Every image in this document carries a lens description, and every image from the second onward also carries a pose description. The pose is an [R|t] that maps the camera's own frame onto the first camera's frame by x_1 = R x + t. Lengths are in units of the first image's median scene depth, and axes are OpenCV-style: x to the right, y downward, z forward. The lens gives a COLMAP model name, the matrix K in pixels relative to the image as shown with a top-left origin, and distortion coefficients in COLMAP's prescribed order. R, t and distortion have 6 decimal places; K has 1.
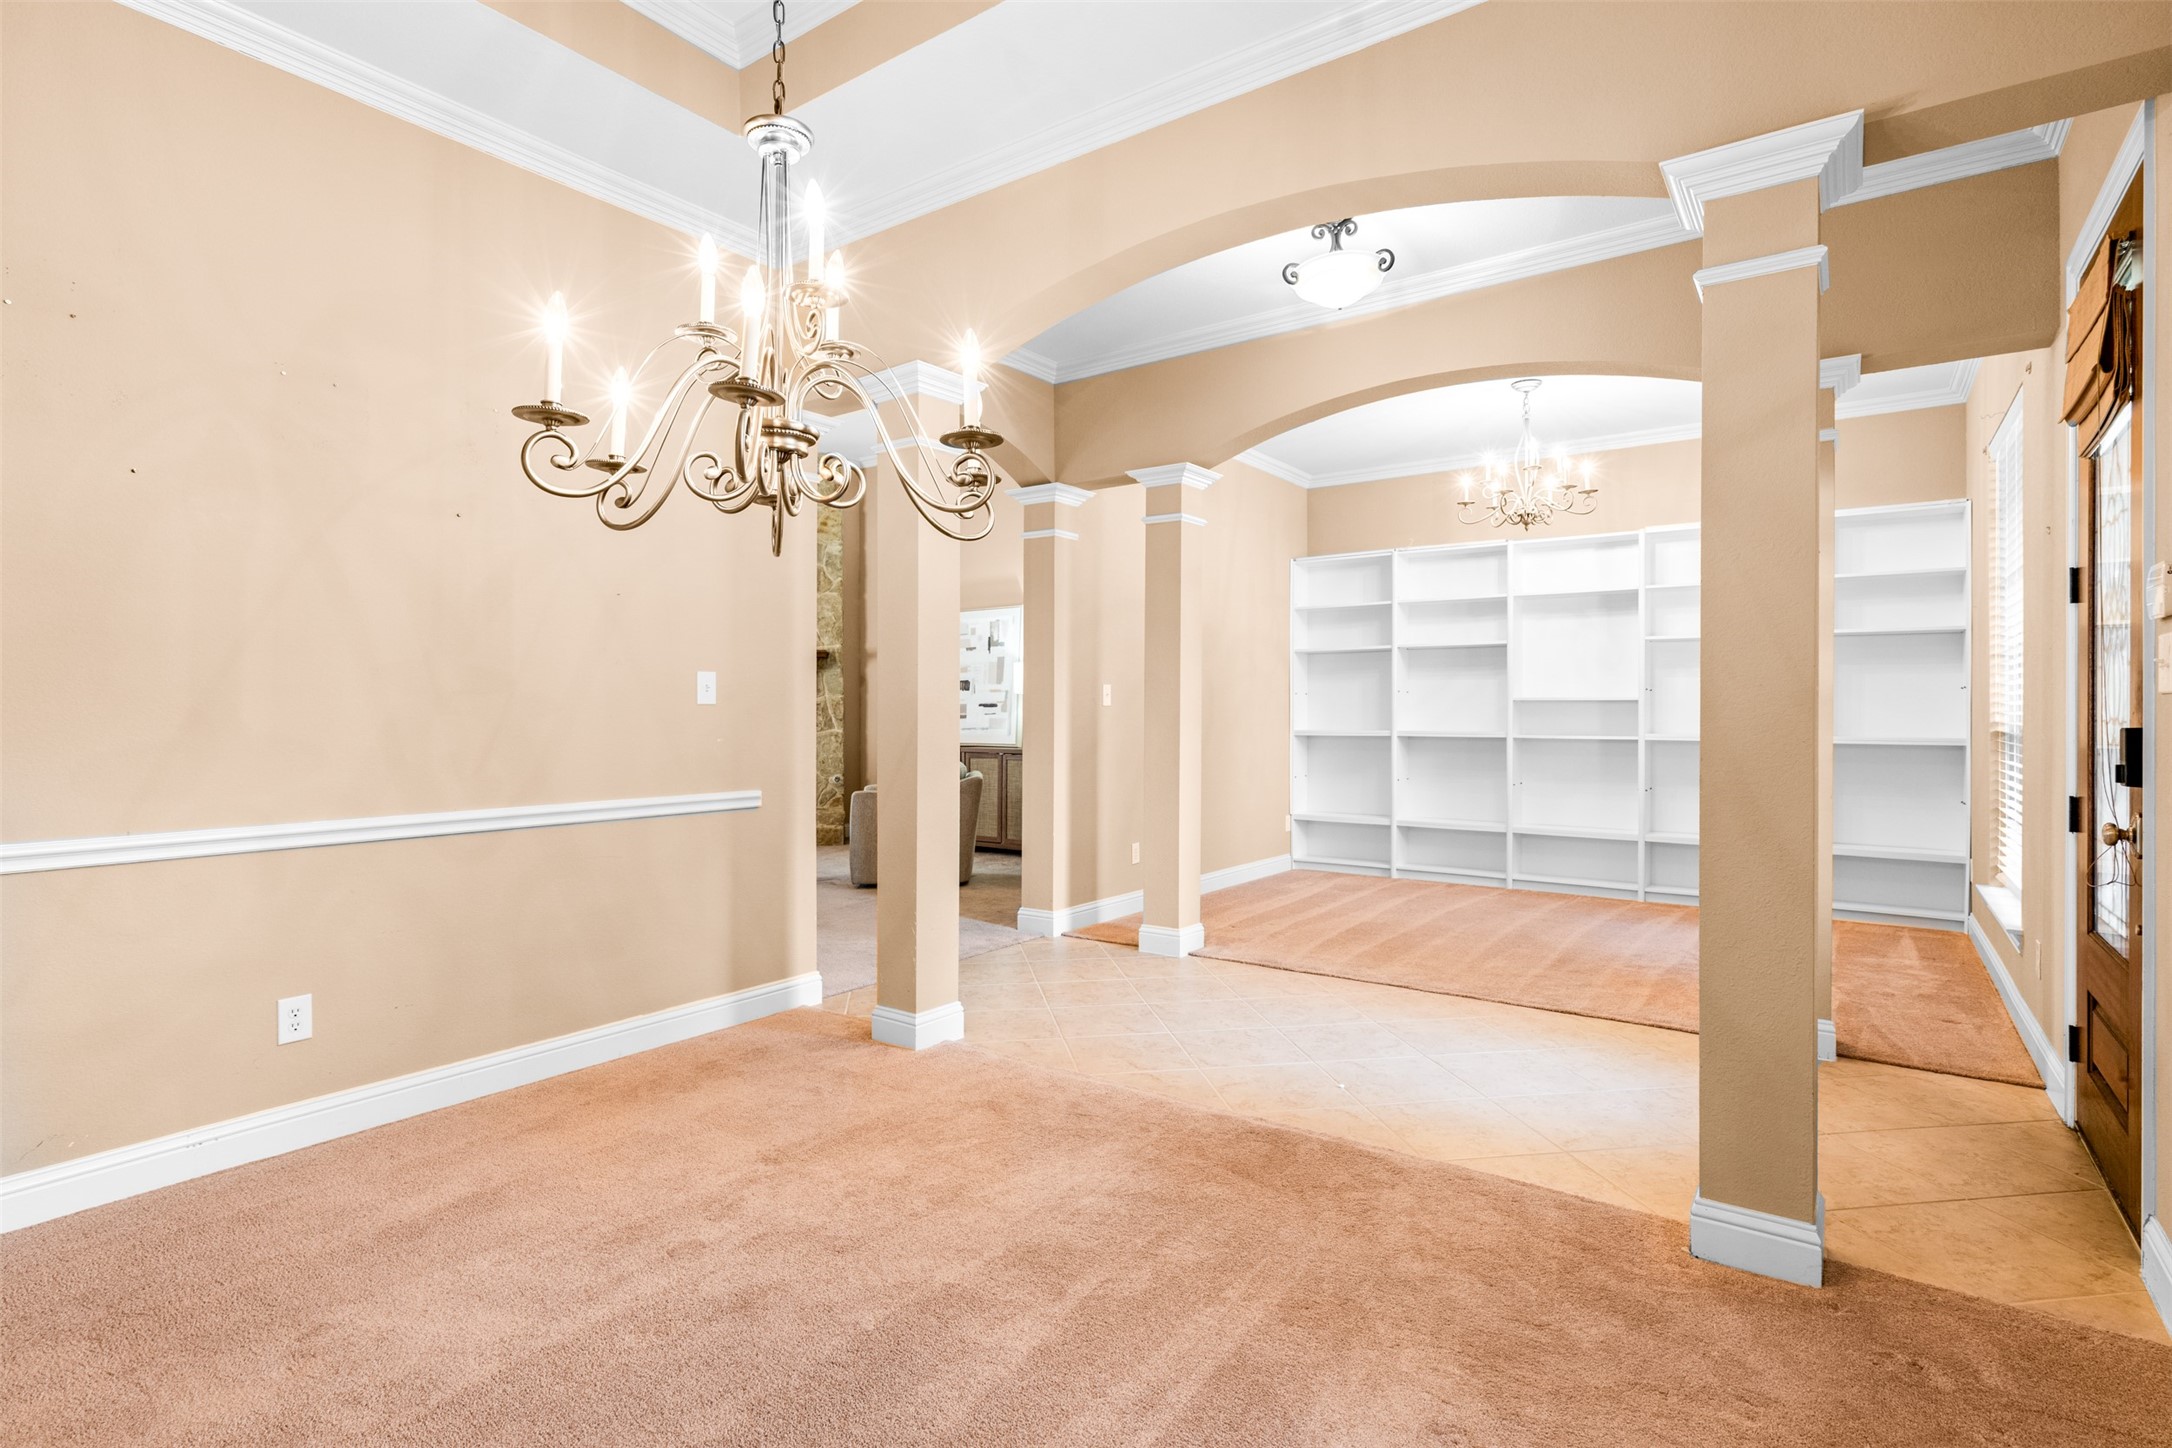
lens RADIAL K [[1061.1, 0, 1083.7], [0, 1061.1, 712.5], [0, 0, 1]] dist [-0.001281, -0.000013]
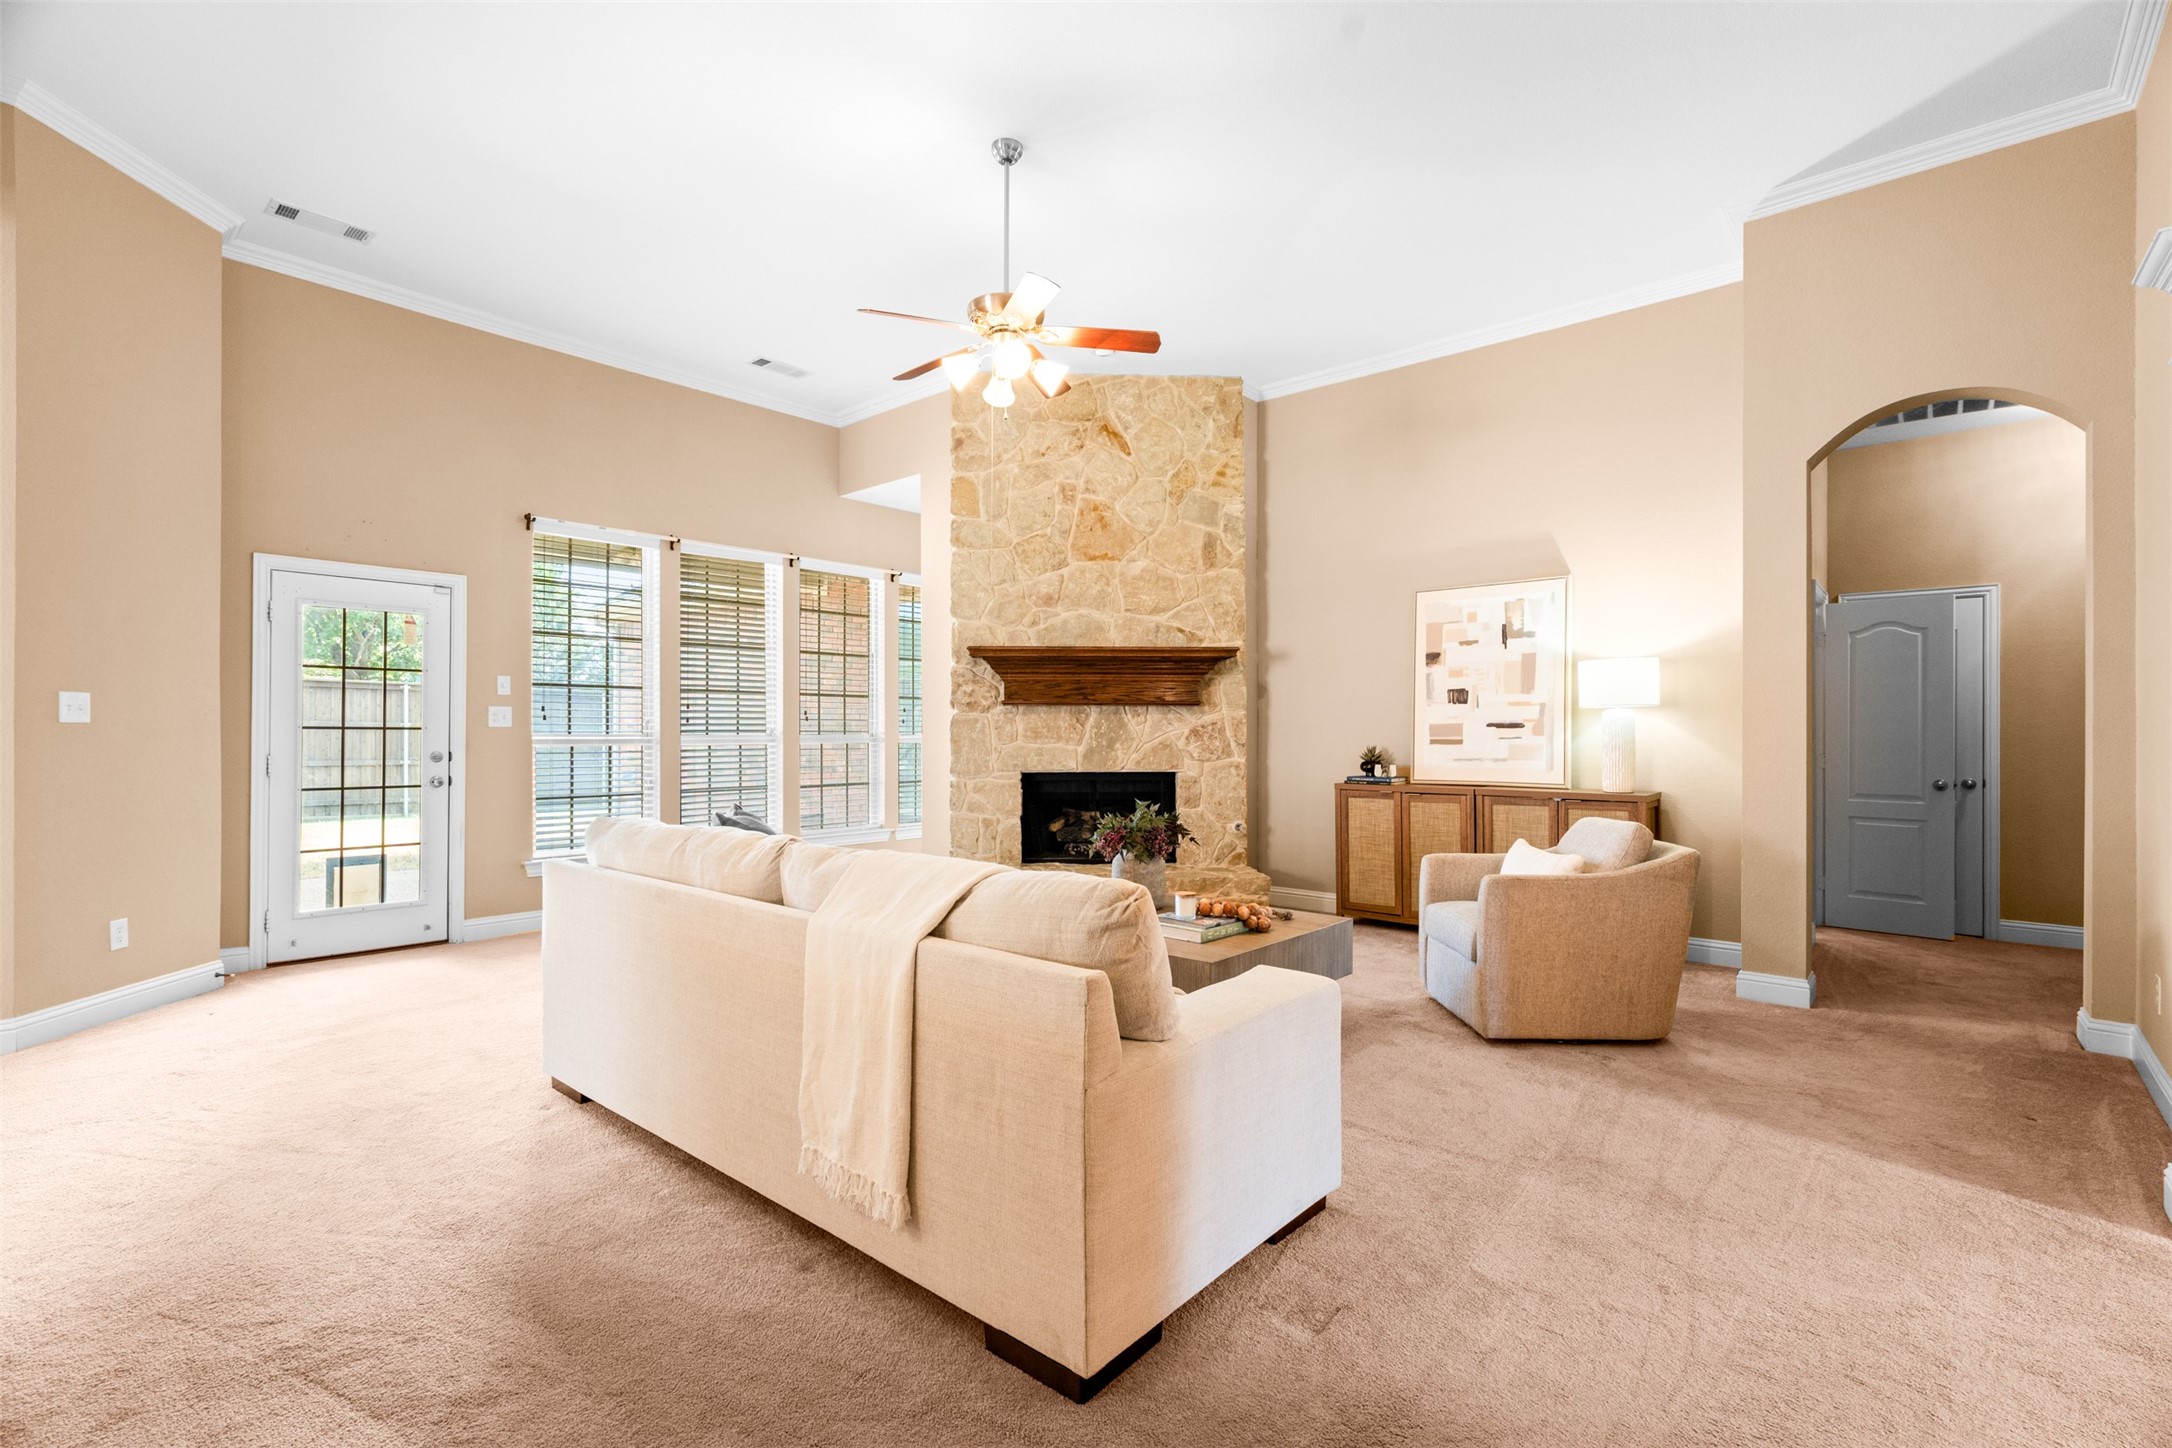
lens RADIAL K [[983.3, 0, 1099.1], [0, 983.3, 726.9], [0, 0, 1]] dist [-0.001447, 0.002820]
pose [[0.996458, 0.001084, -0.084089, -0.270915], [-0.001366, 0.999994, -0.003299, -0.003048], [0.084085, 0.003402, 0.996453, 0.325175]]
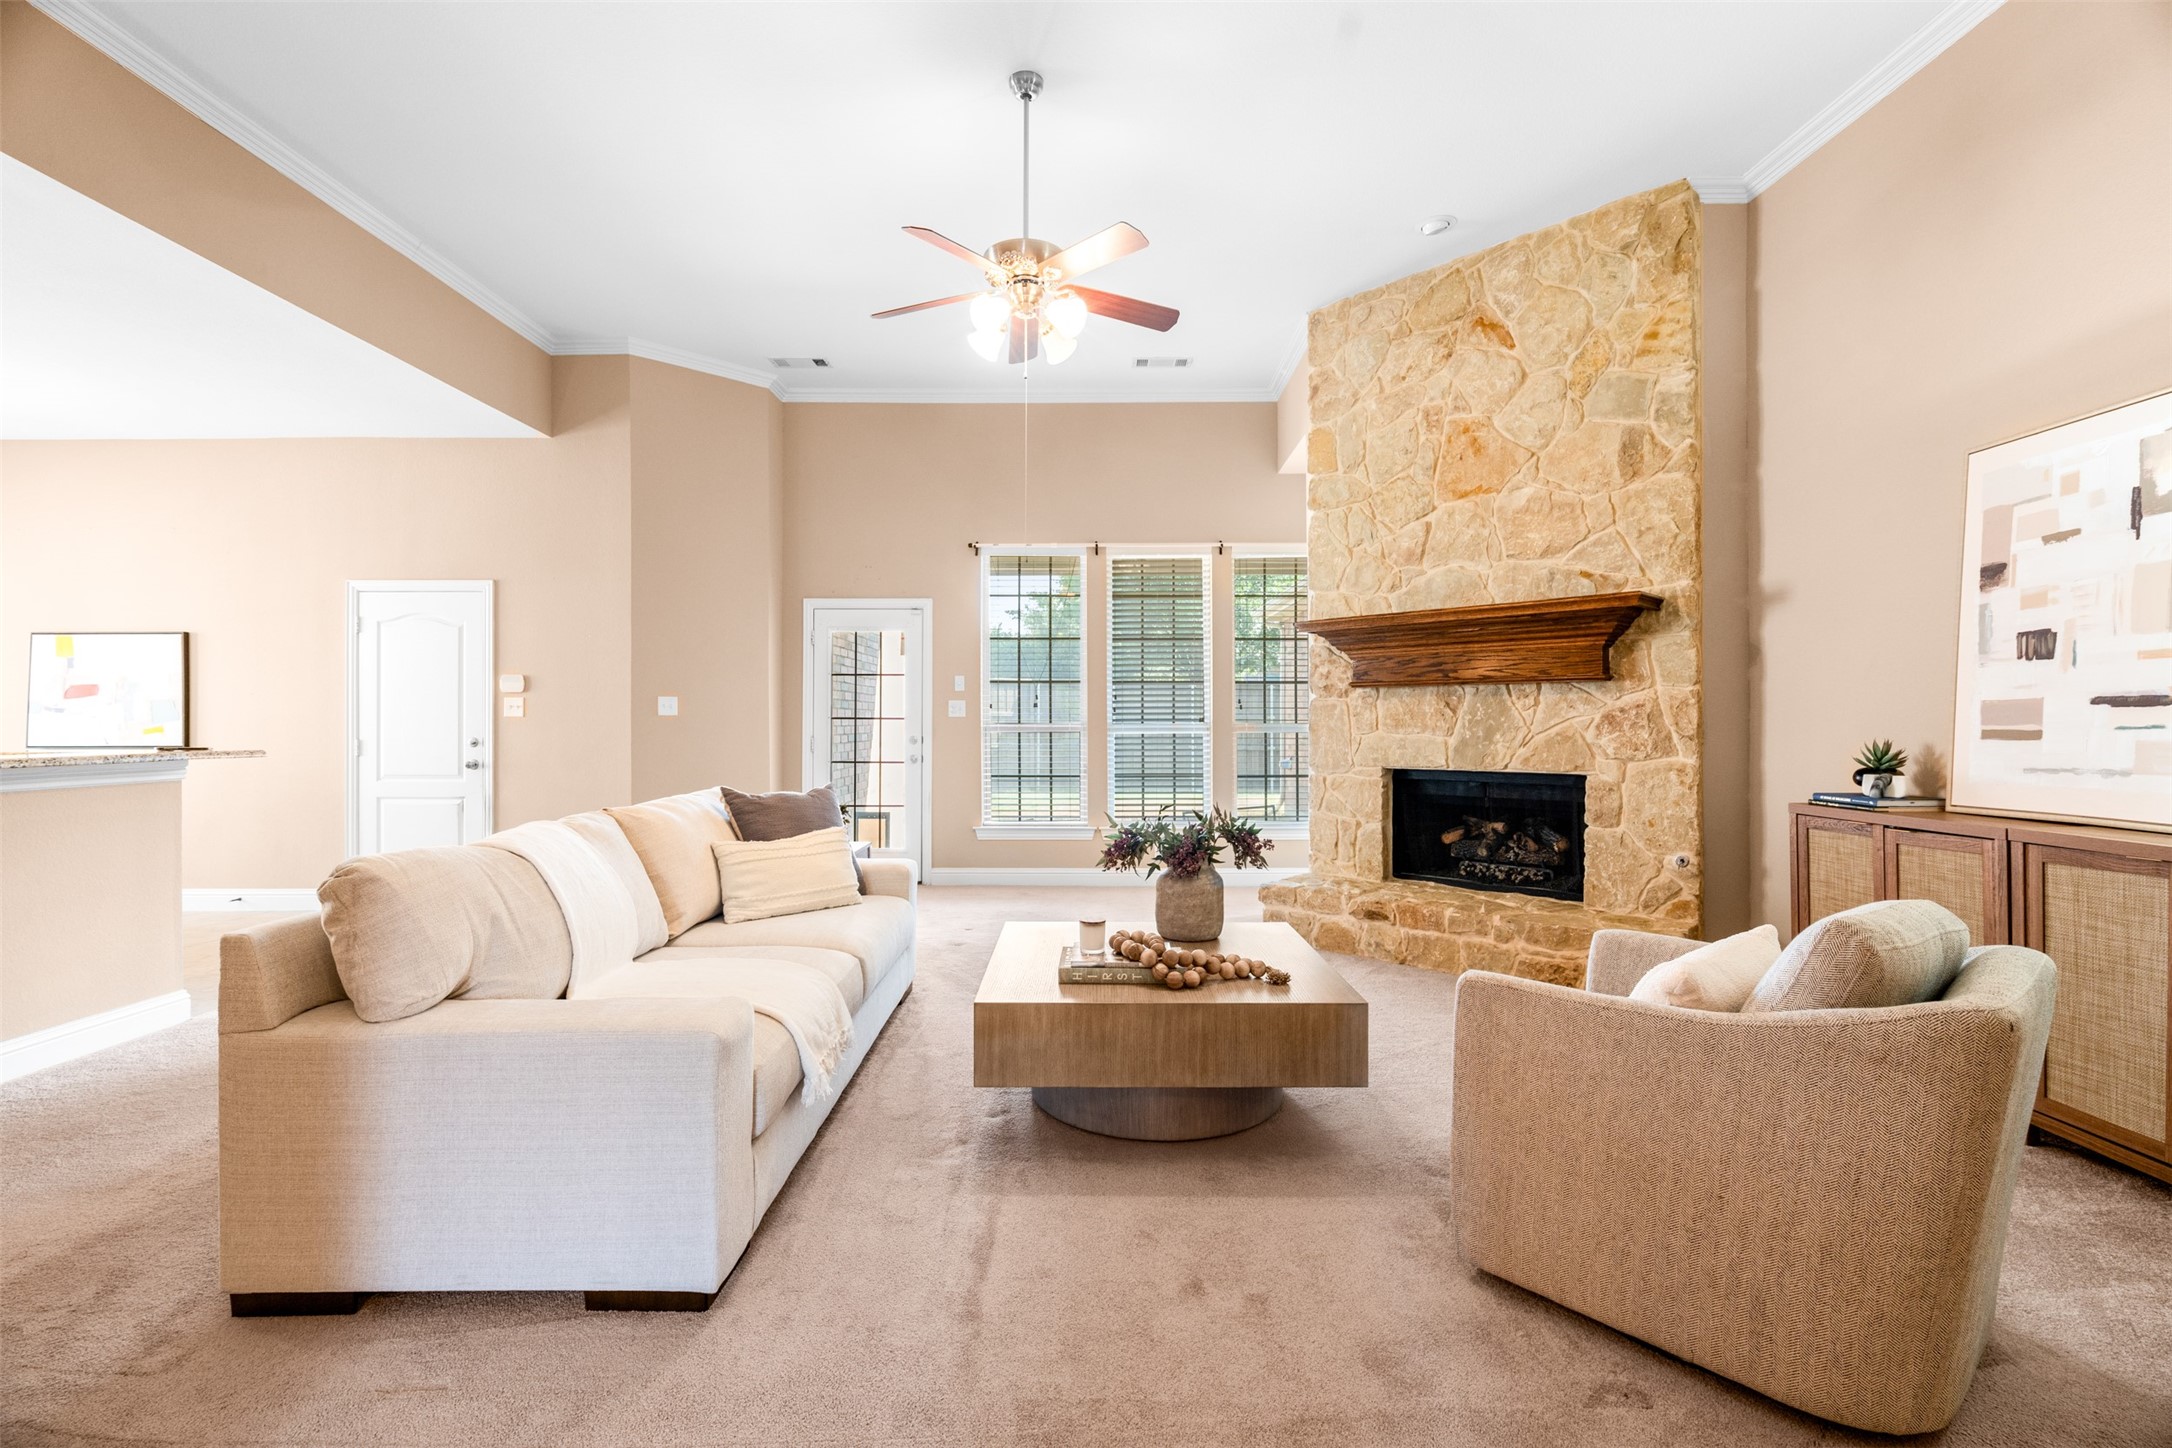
lens RADIAL K [[983.3, 0, 1086.4], [0, 983.3, 722.4], [0, 0, 1]] dist [-0.001447, 0.002820]
pose [[0.587375, -0.000319, -0.809315, -0.031624], [0.002097, 0.999997, 0.001128, -0.001061], [0.809312, -0.002360, 0.587374, 0.523039]]
